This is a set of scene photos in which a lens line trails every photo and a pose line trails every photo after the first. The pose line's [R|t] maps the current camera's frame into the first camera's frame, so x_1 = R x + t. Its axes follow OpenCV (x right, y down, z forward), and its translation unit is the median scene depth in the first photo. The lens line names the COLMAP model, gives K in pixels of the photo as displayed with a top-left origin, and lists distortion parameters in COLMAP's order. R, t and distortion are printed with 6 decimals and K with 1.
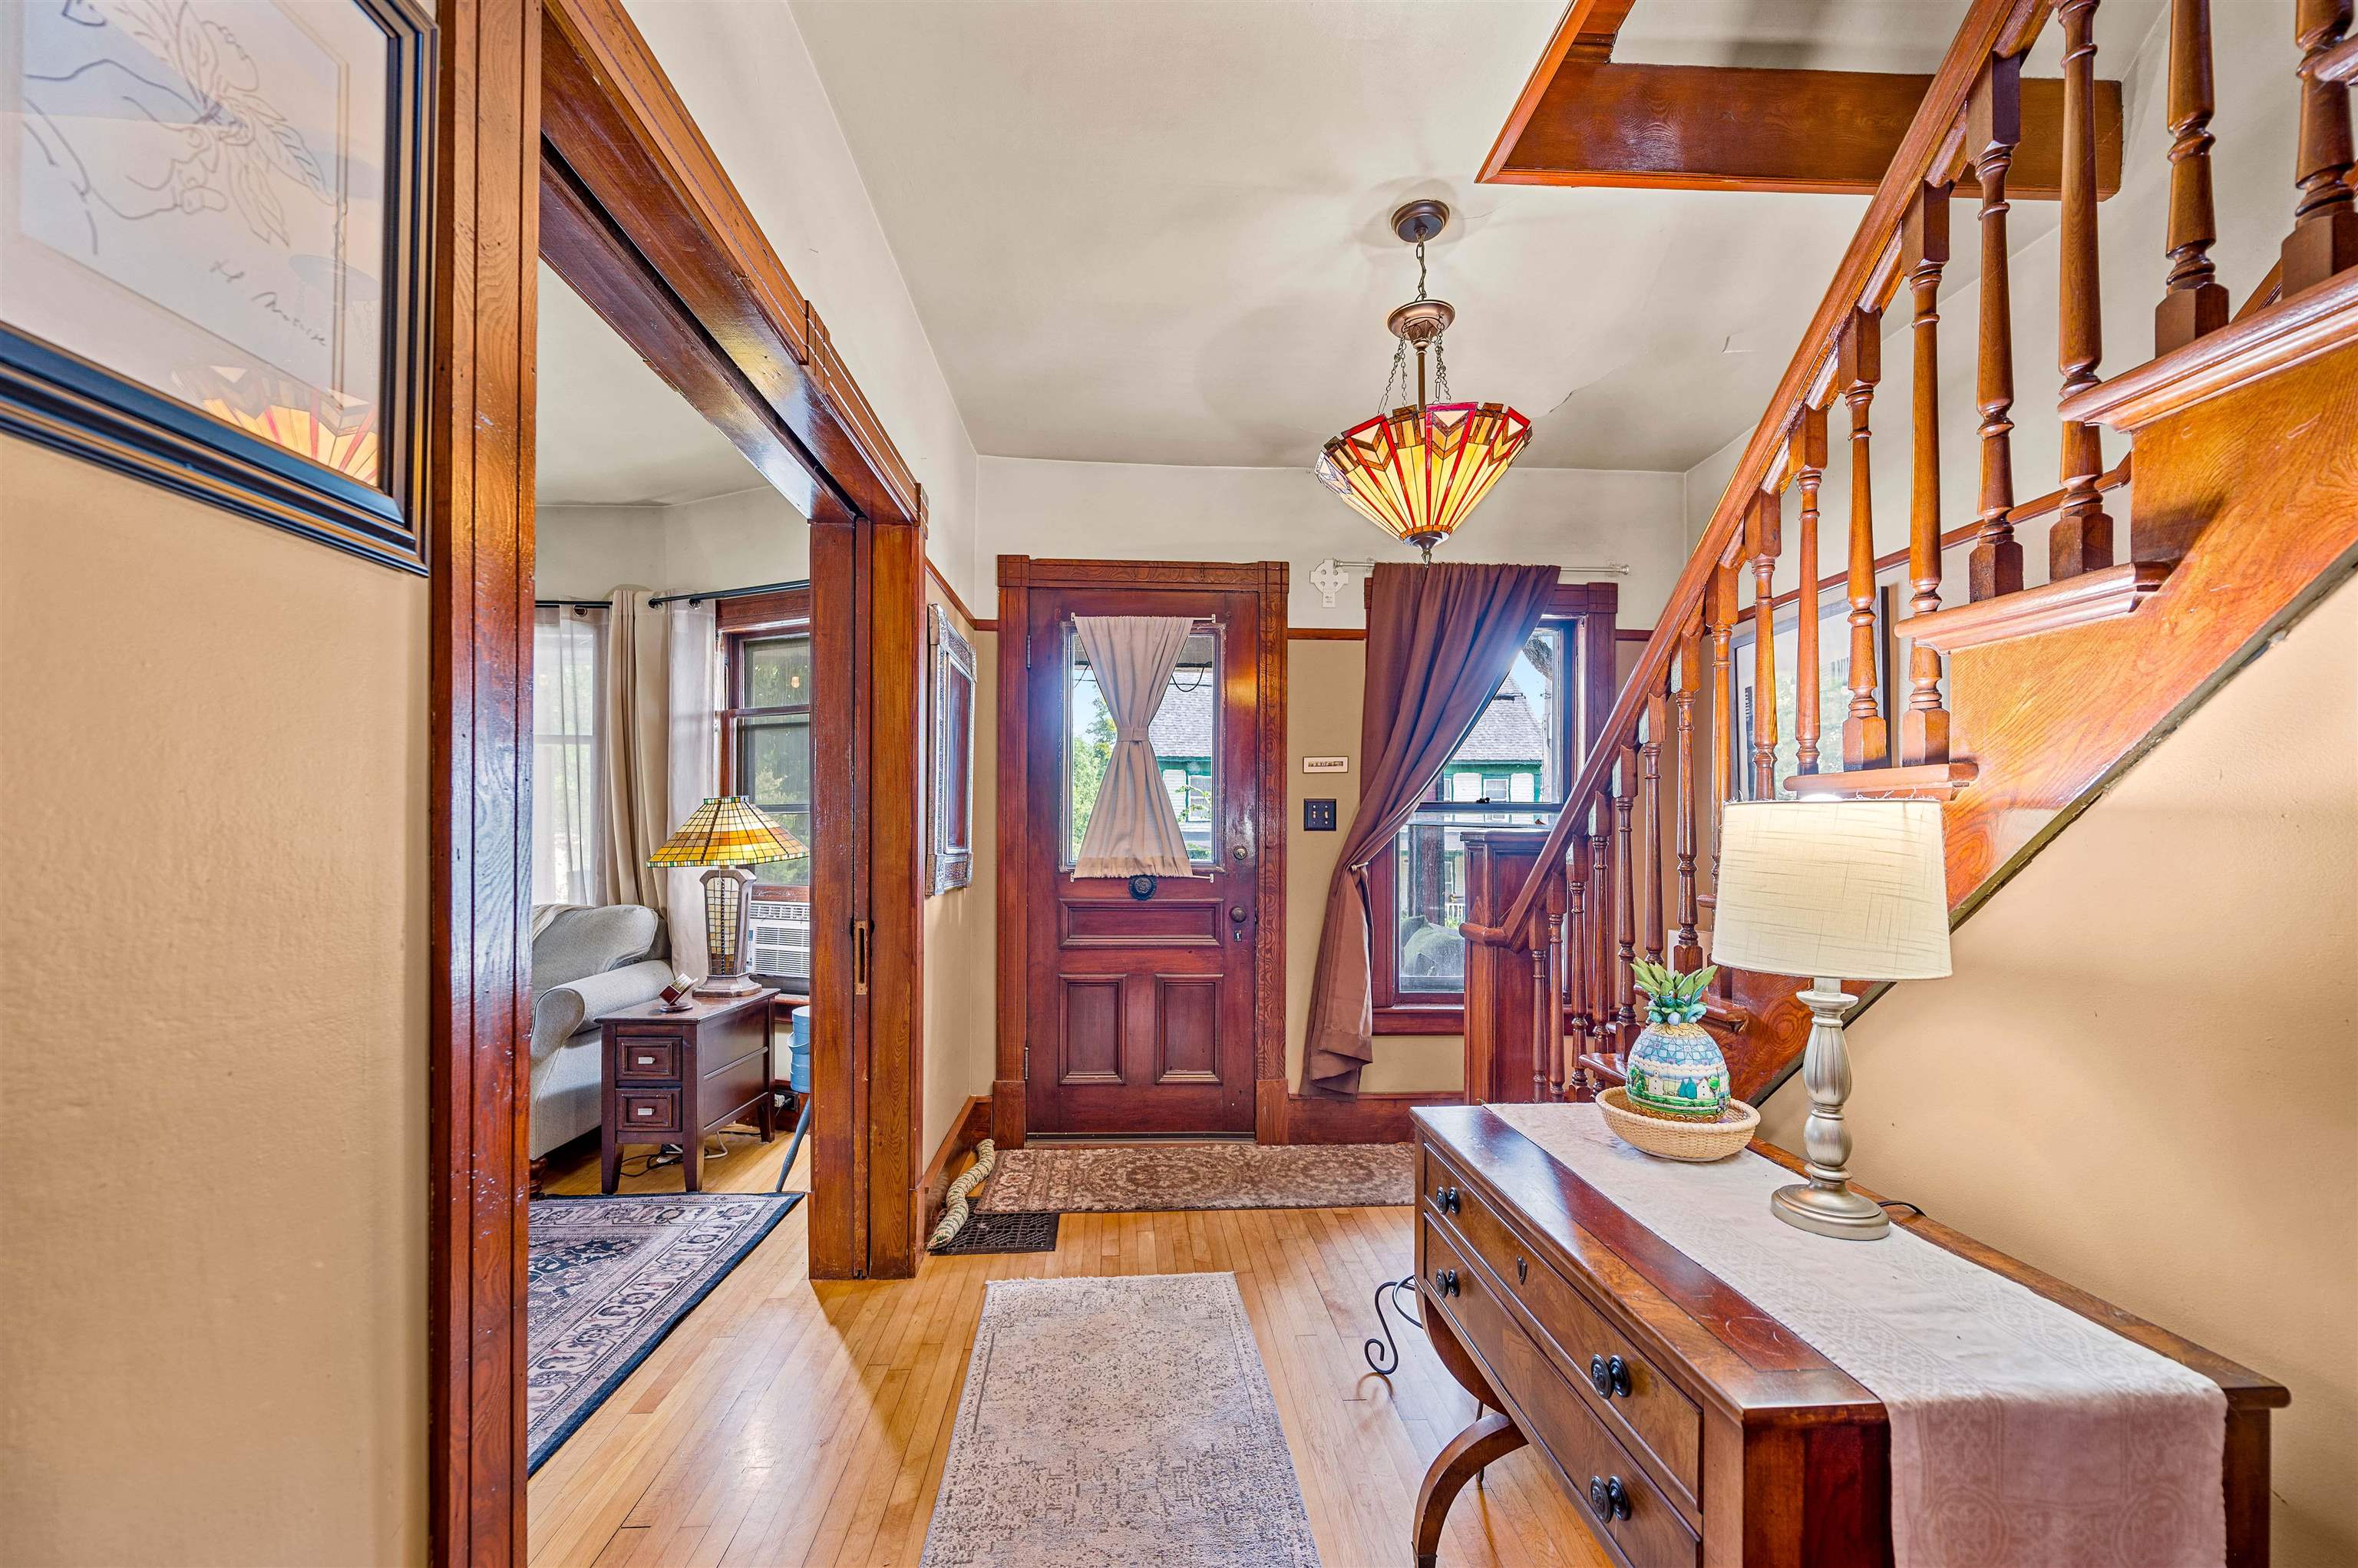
lens RADIAL K [[942.1, 0, 1170.0], [0, 942.1, 832.3], [0, 0, 1]] dist [-0.000030, -0.000410]
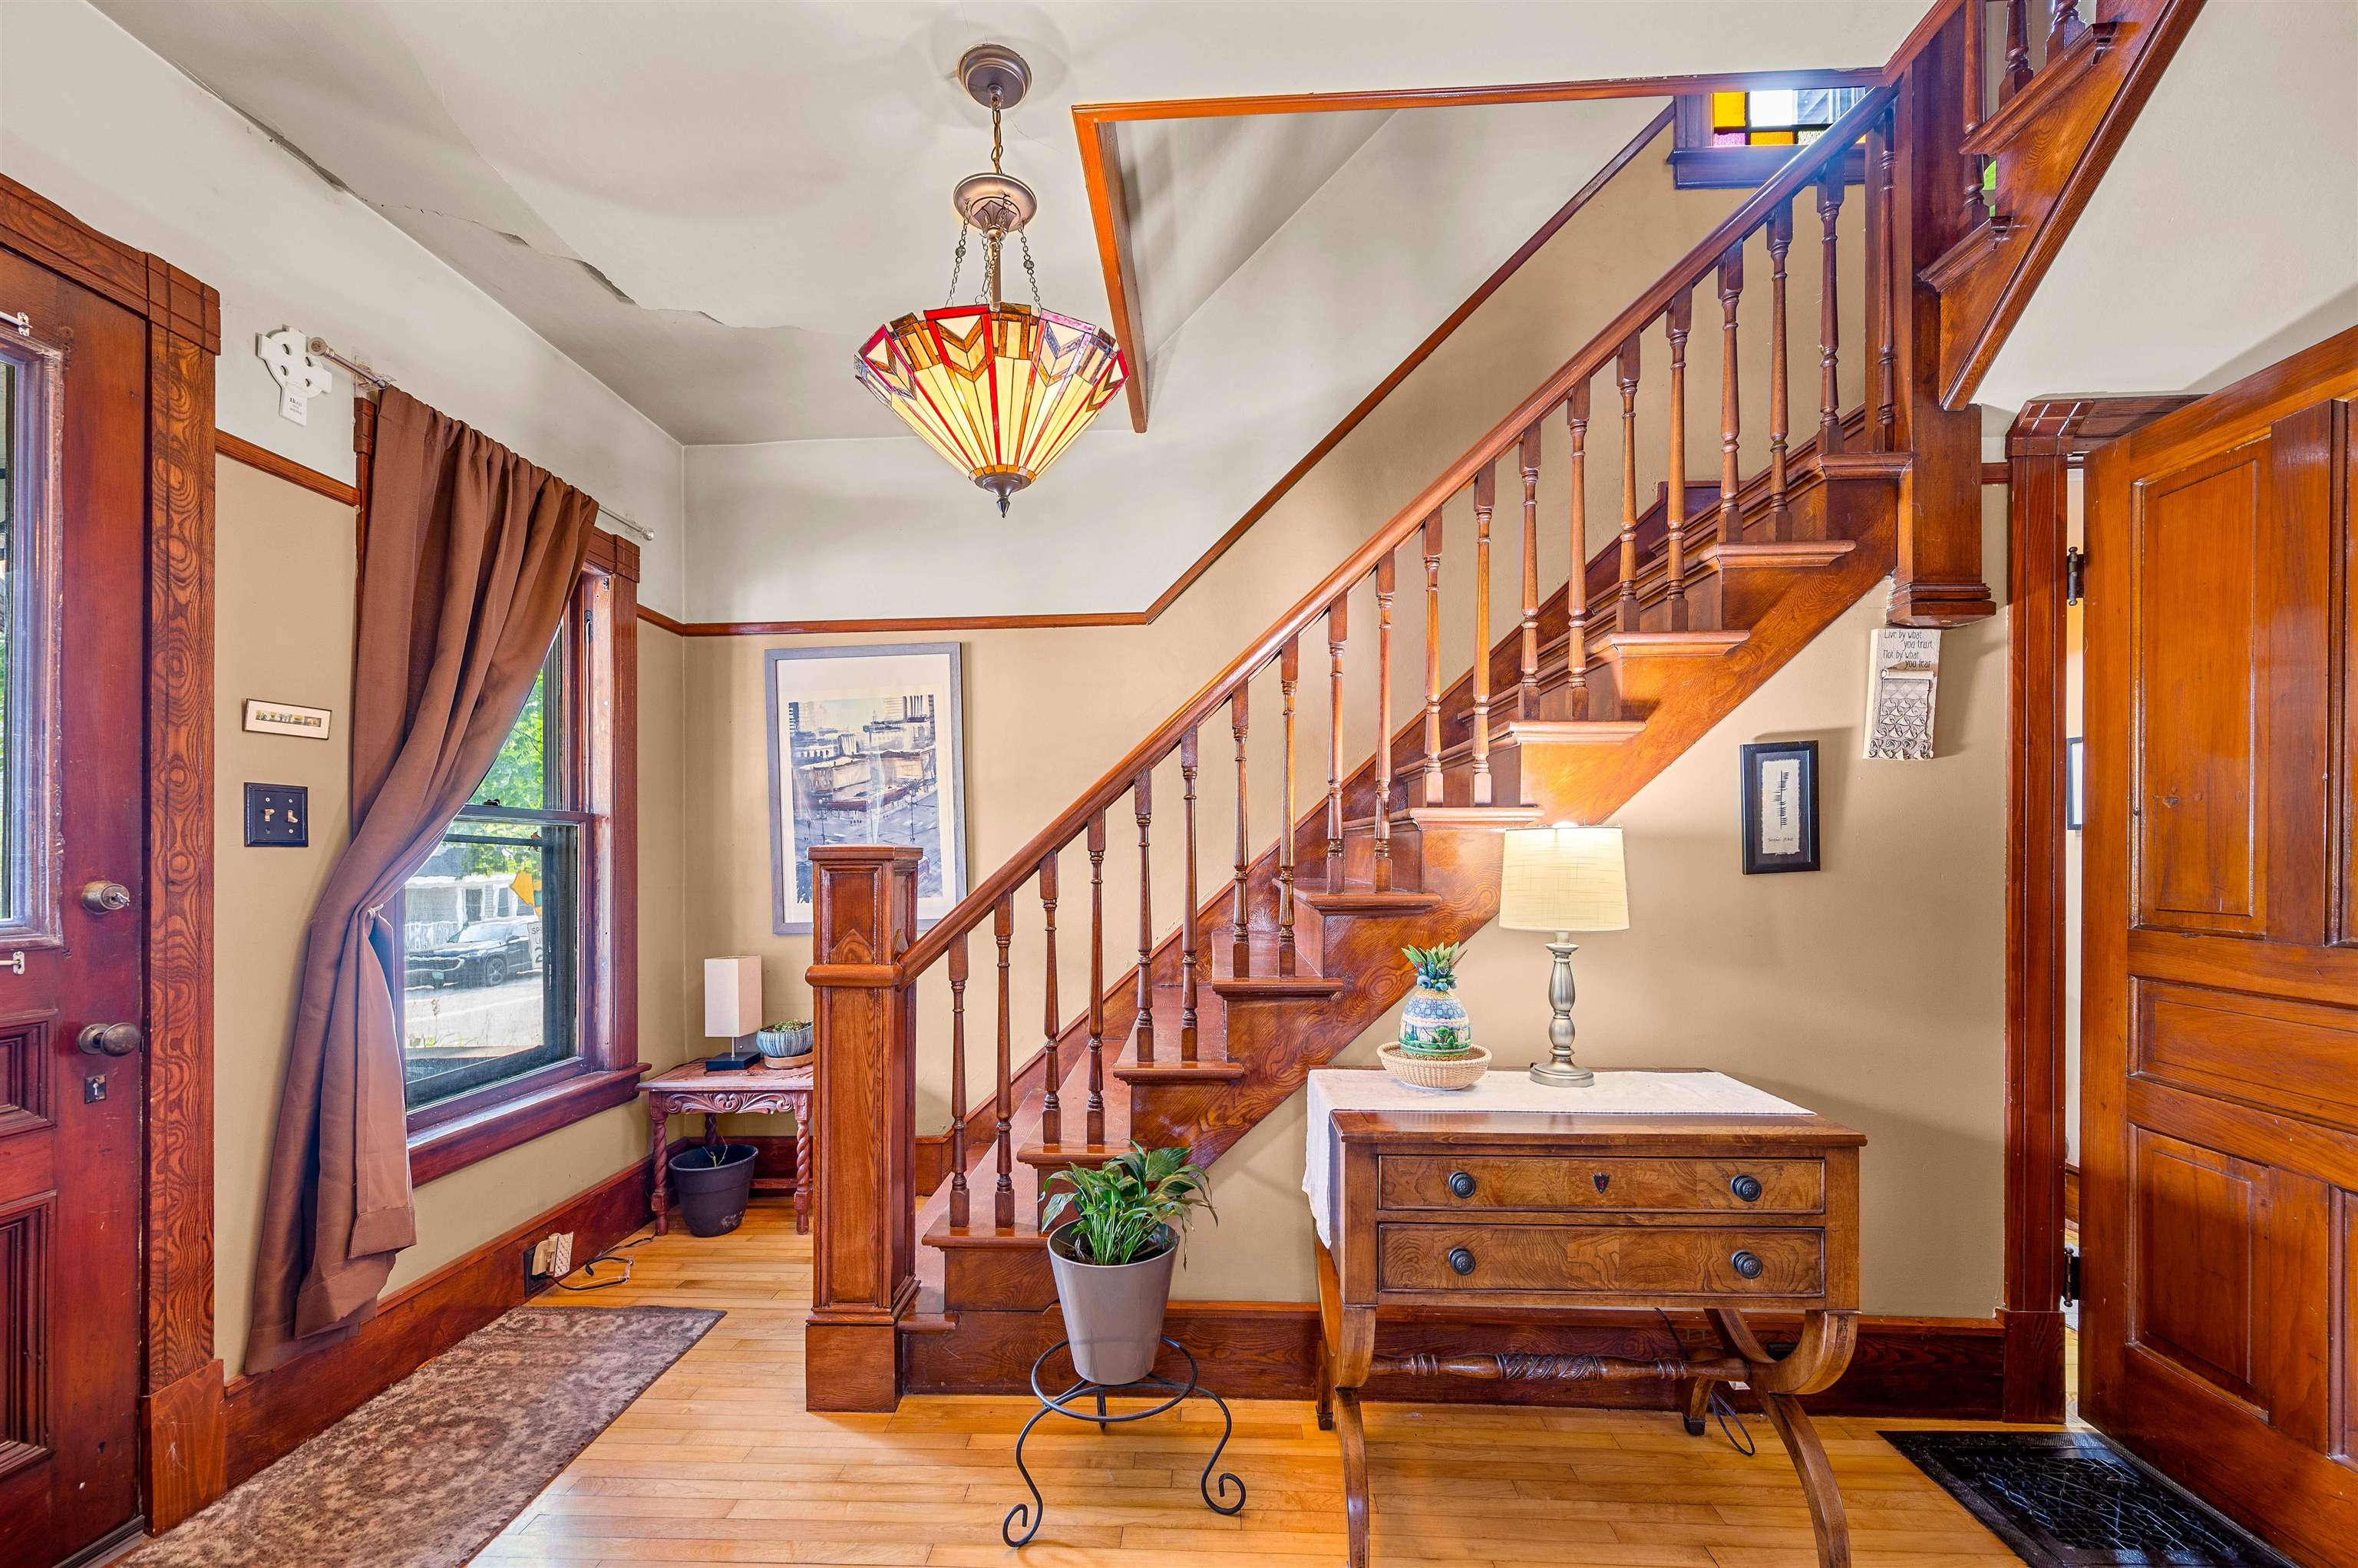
lens RADIAL K [[954.5, 0, 1166.8], [0, 954.5, 853.9], [0, 0, 1]] dist [-0.001568, 0.000177]
pose [[0.100358, -0.003762, 0.994944, -0.344391], [0.002176, 0.999991, 0.003561, 0.002028], [-0.994949, 0.001808, 0.100365, 0.510542]]
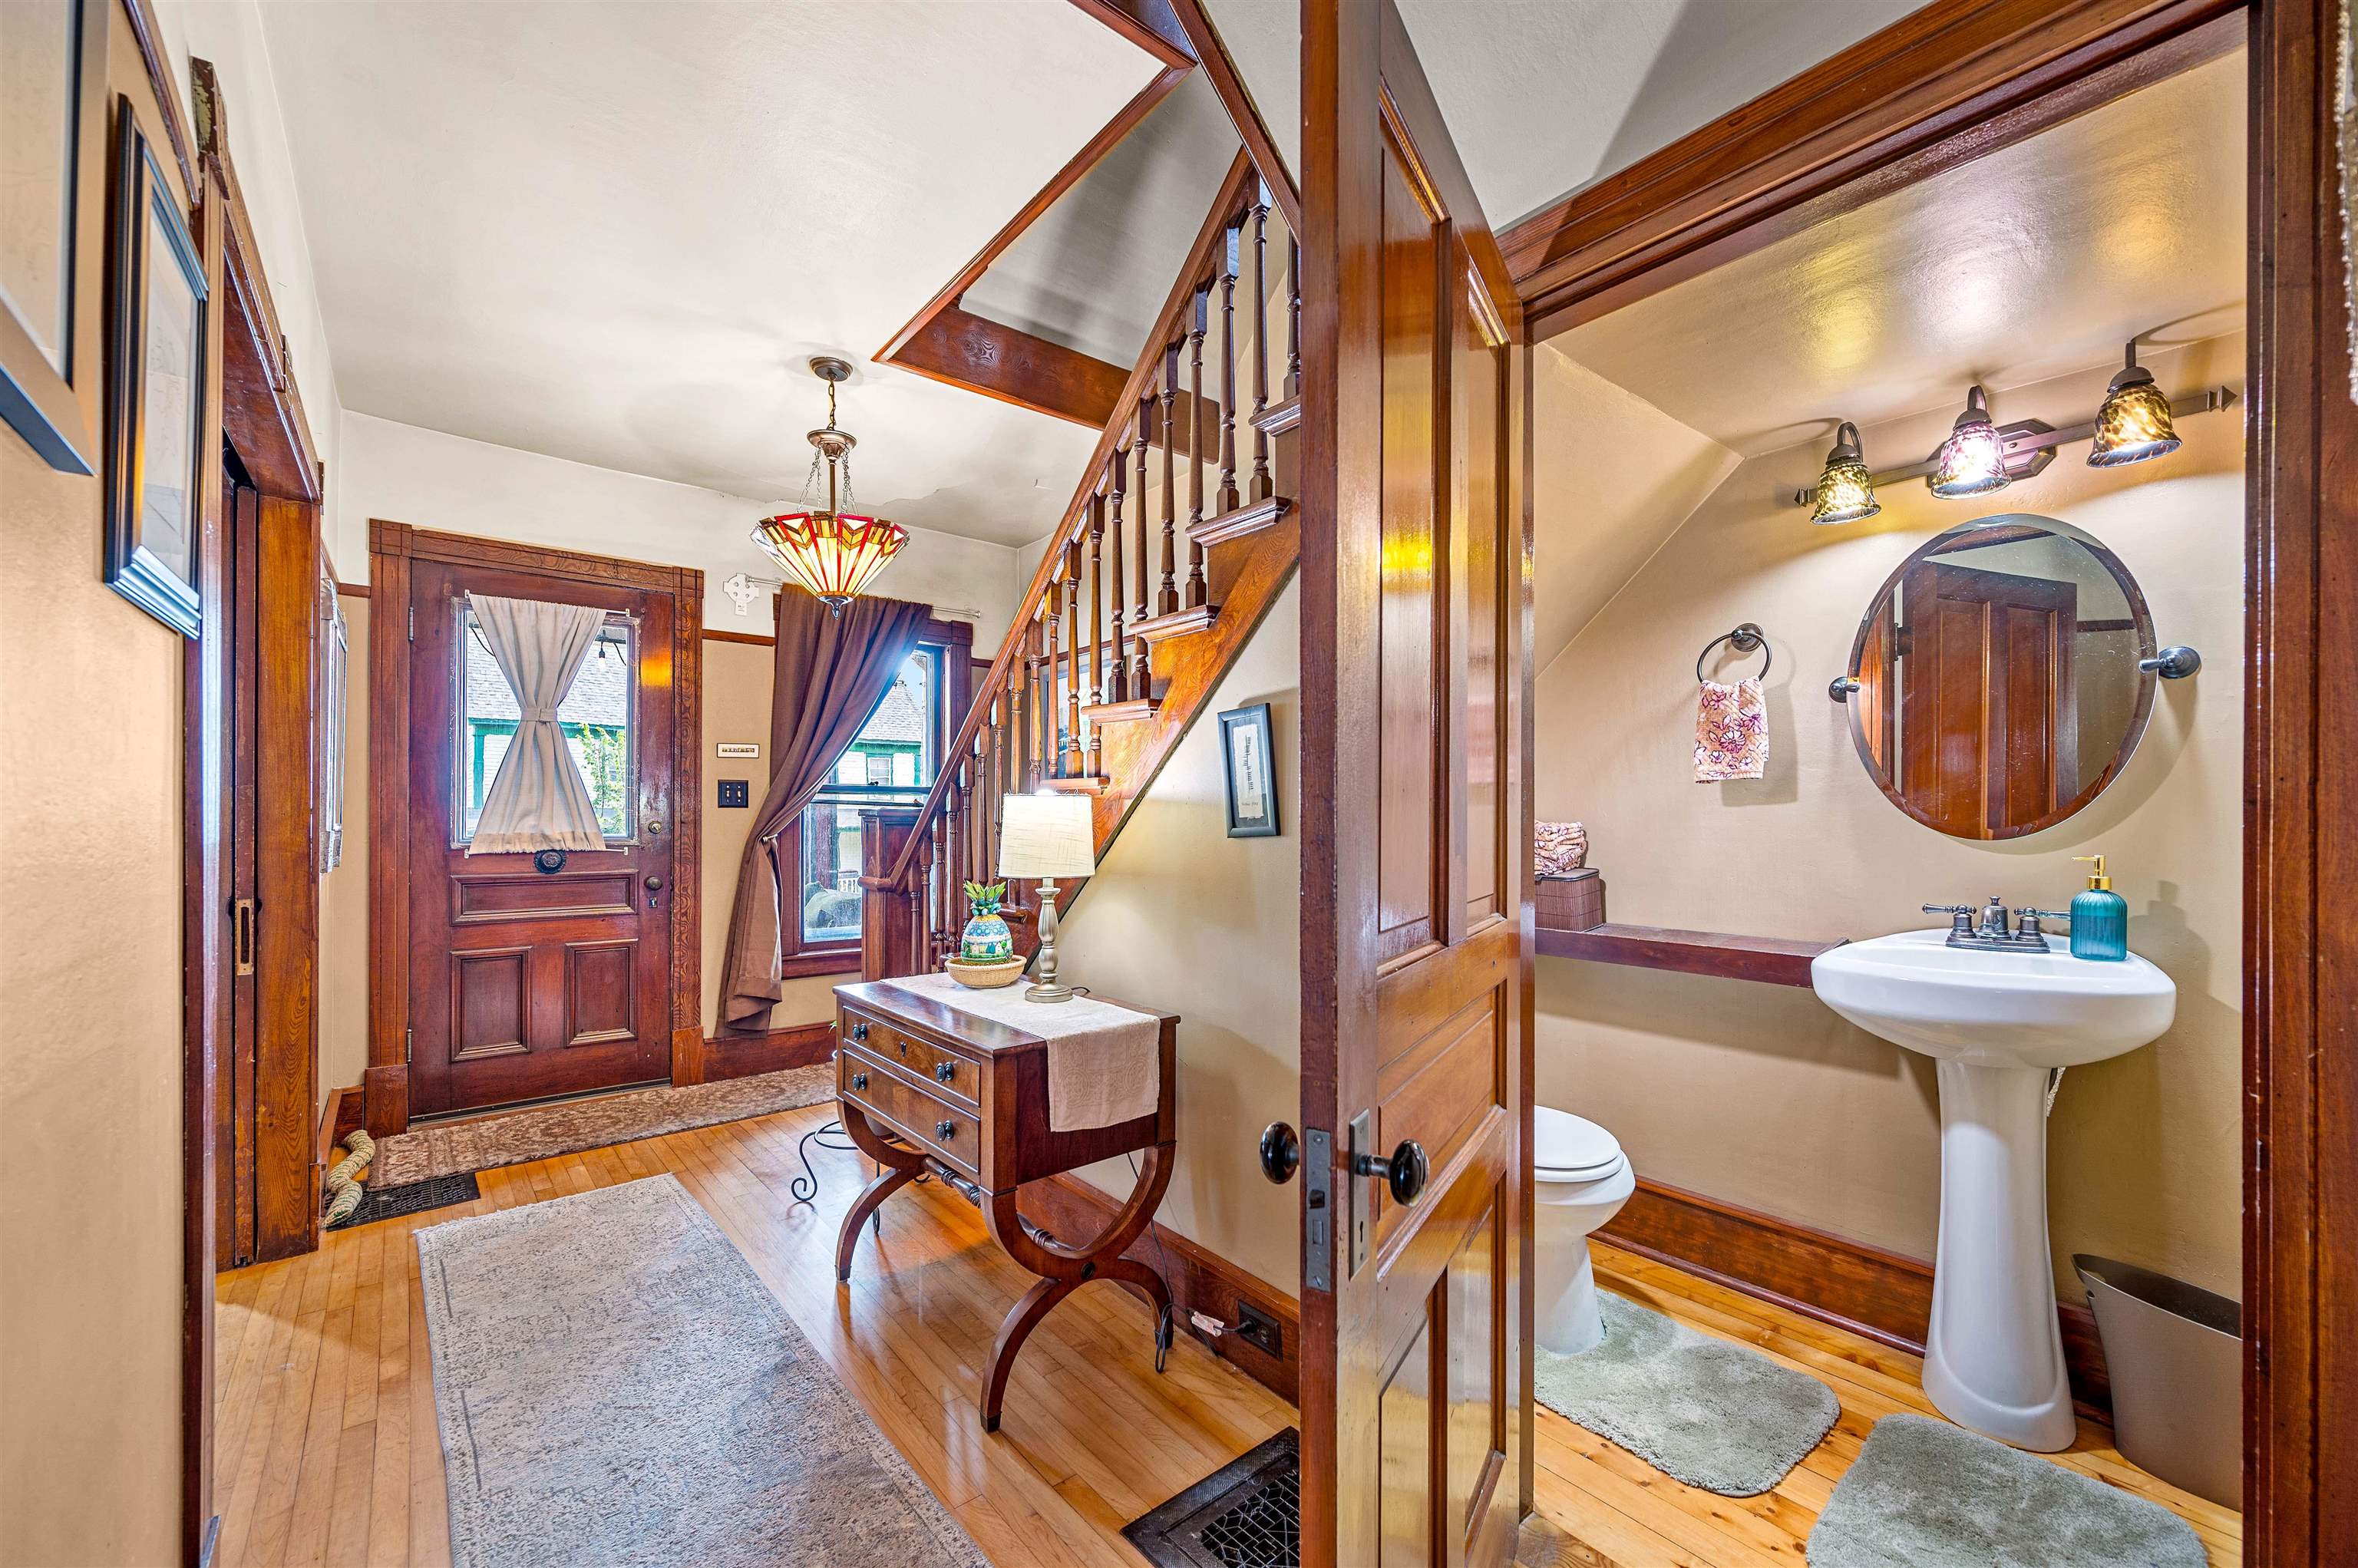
lens RADIAL K [[937.3, 0, 1170.5], [0, 937.3, 814.7], [0, 0, 1]] dist [0.000447, -0.000102]
pose [[0.805087, -0.002903, 0.593150, -0.100151], [-0.000993, 0.999980, 0.006242, -0.000749], [-0.593156, -0.005615, 0.805068, -0.268375]]
